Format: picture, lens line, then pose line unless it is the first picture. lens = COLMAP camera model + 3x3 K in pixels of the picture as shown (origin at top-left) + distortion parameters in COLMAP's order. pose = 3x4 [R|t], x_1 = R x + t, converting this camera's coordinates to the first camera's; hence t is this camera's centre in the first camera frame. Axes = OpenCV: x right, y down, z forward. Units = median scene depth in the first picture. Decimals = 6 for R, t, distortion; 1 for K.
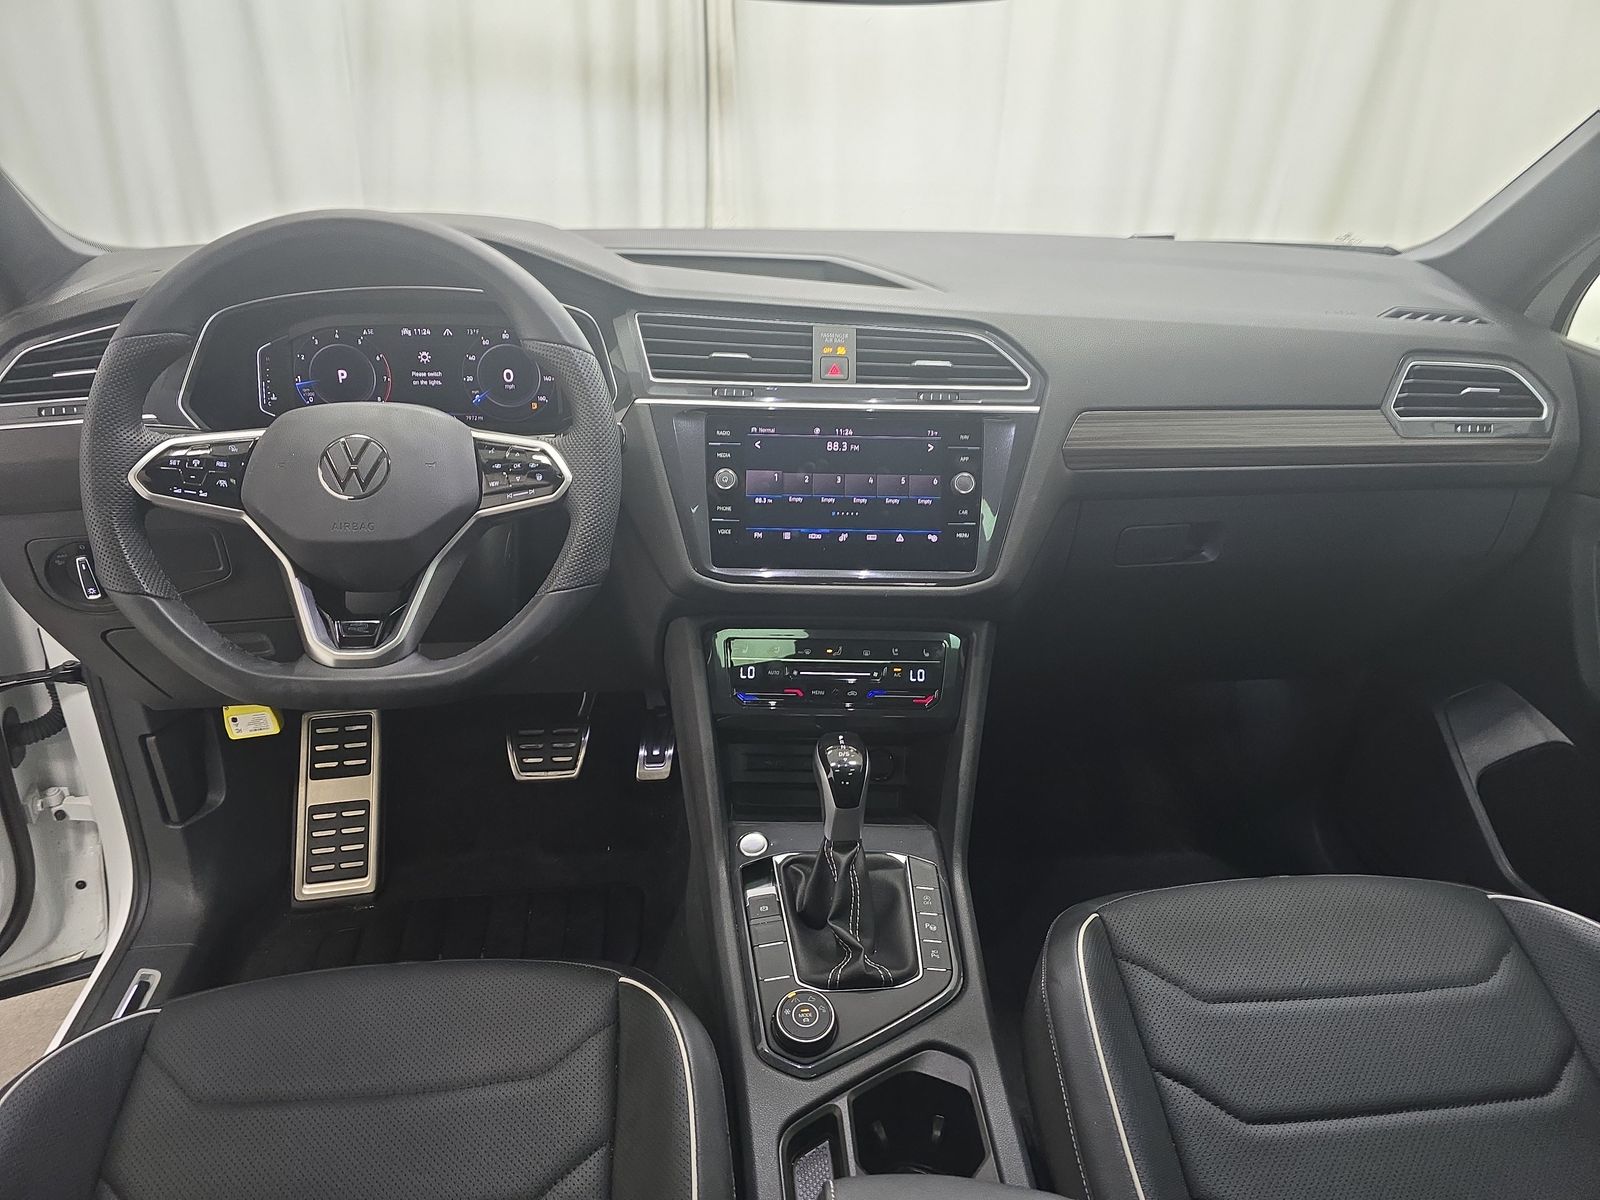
lens RADIAL K [[1070.2, 0, 792.5], [0, 1070.2, 575.1], [0, 0, 1]] dist [0.042269, 0.002478]
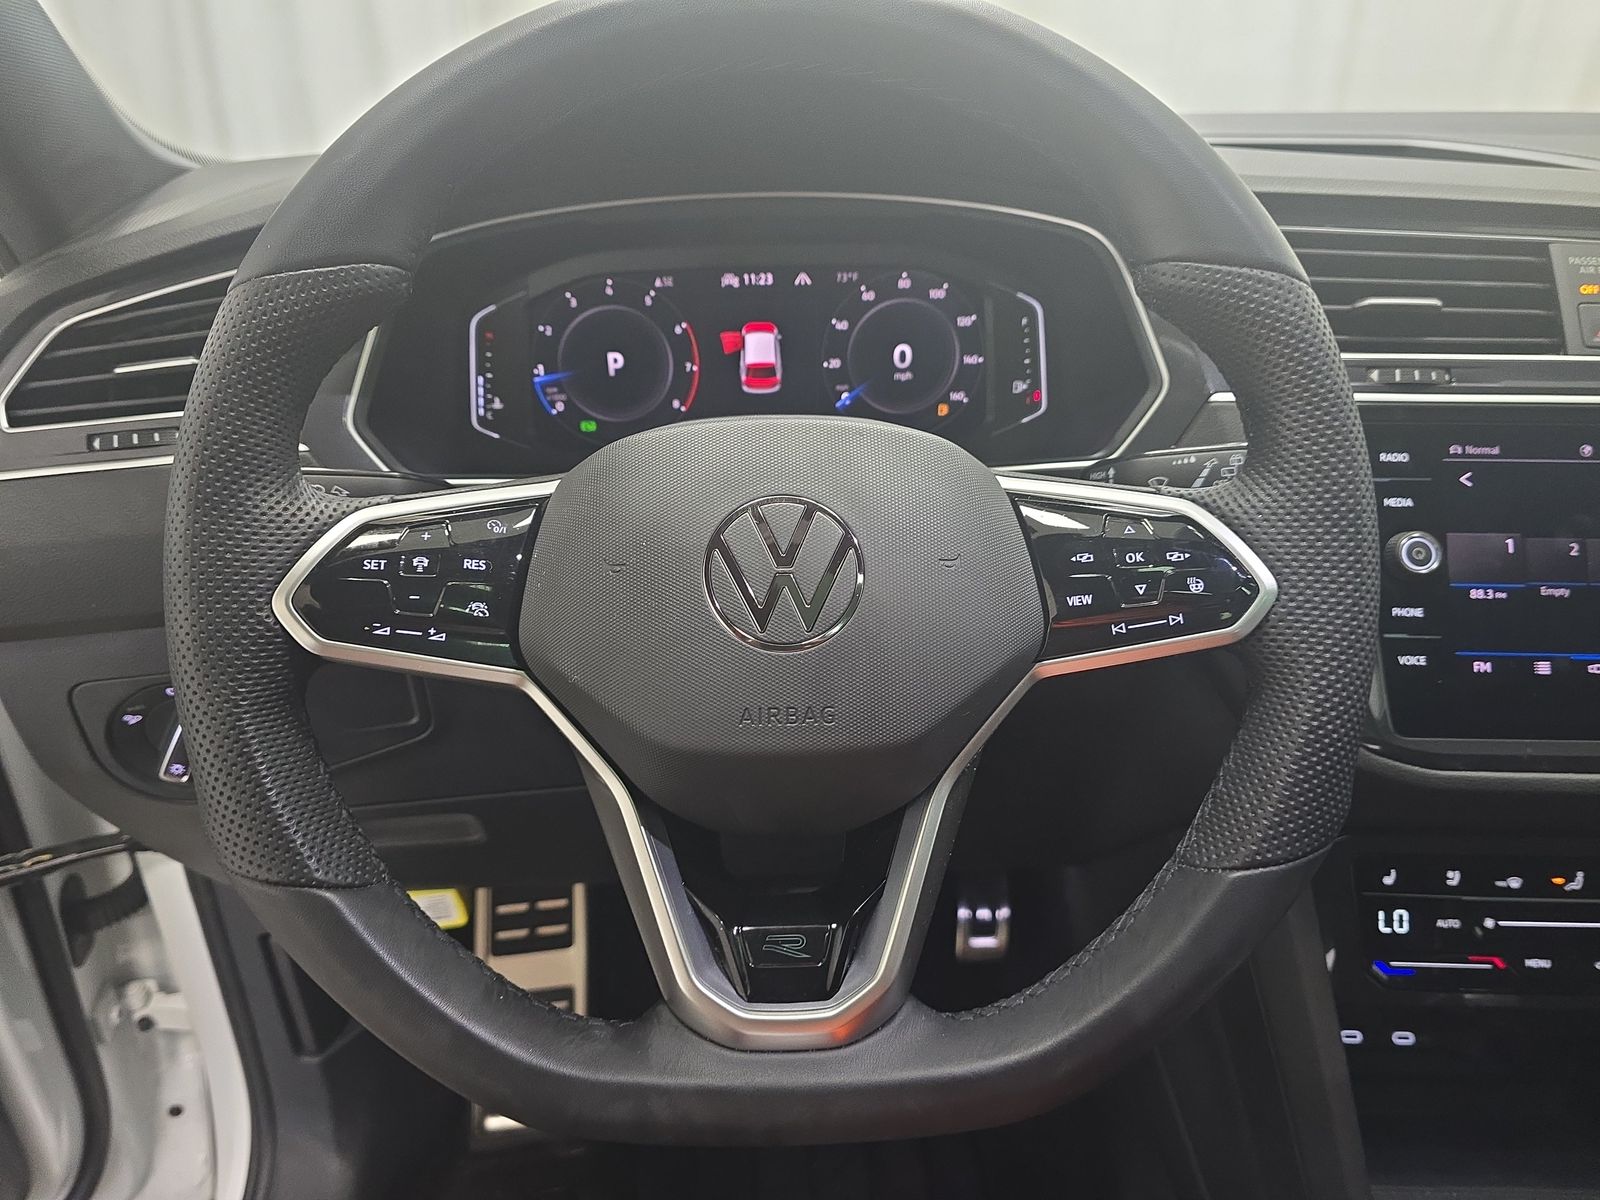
lens RADIAL K [[1070.2, 0, 792.5], [0, 1070.2, 575.1], [0, 0, 1]] dist [0.042269, 0.002478]
pose [[0.998127, -0.005338, -0.060948, -0.314162], [0.005864, 0.999947, 0.008456, -0.085133], [0.060899, -0.008798, 0.998105, 0.485662]]
